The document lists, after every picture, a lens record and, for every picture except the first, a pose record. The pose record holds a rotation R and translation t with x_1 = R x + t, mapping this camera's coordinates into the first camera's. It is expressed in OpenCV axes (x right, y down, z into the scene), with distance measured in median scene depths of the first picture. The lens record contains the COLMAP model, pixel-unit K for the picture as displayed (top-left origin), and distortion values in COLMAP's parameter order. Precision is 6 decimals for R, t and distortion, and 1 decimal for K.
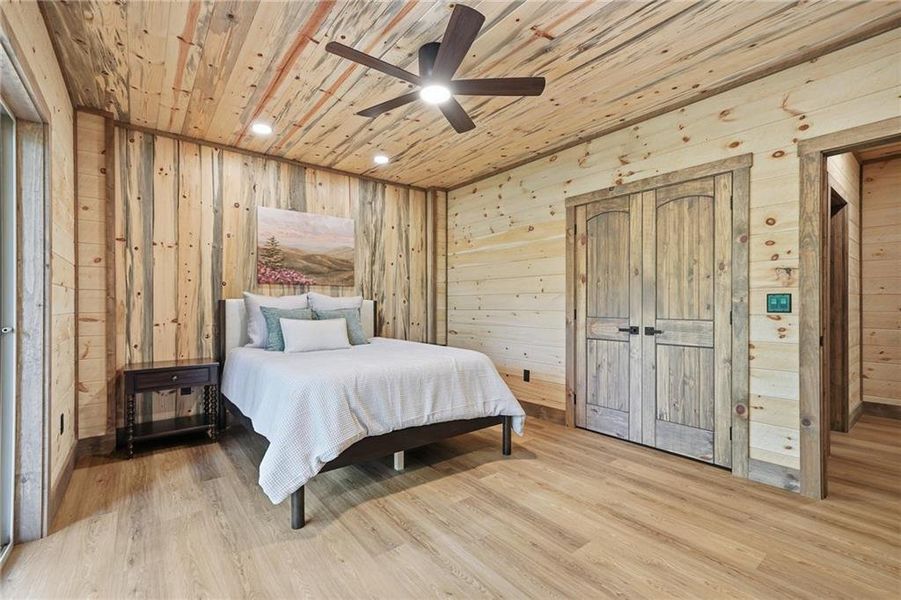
lens RADIAL K [[403.7, 0, 445.5], [0, 403.7, 303.8], [0, 0, 1]] dist [0.009693, -0.000389]
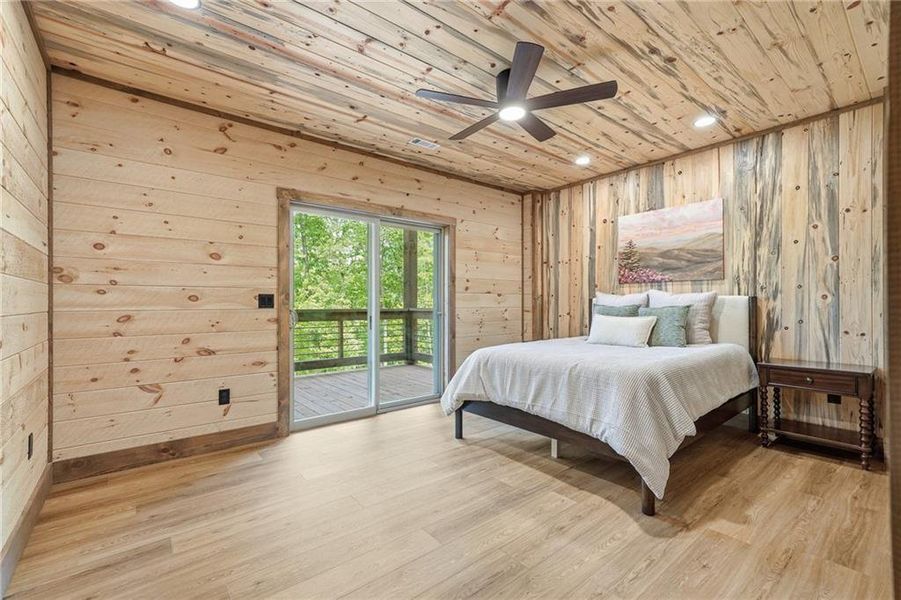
lens RADIAL K [[383.8, 0, 443.8], [0, 383.8, 303.2], [0, 0, 1]] dist [0.004995, 0.000352]
pose [[0.008814, 0.001228, -0.999960, 0.642888], [0.007618, 0.999970, 0.001295, -0.000092], [0.999932, -0.007629, 0.008805, 0.499222]]
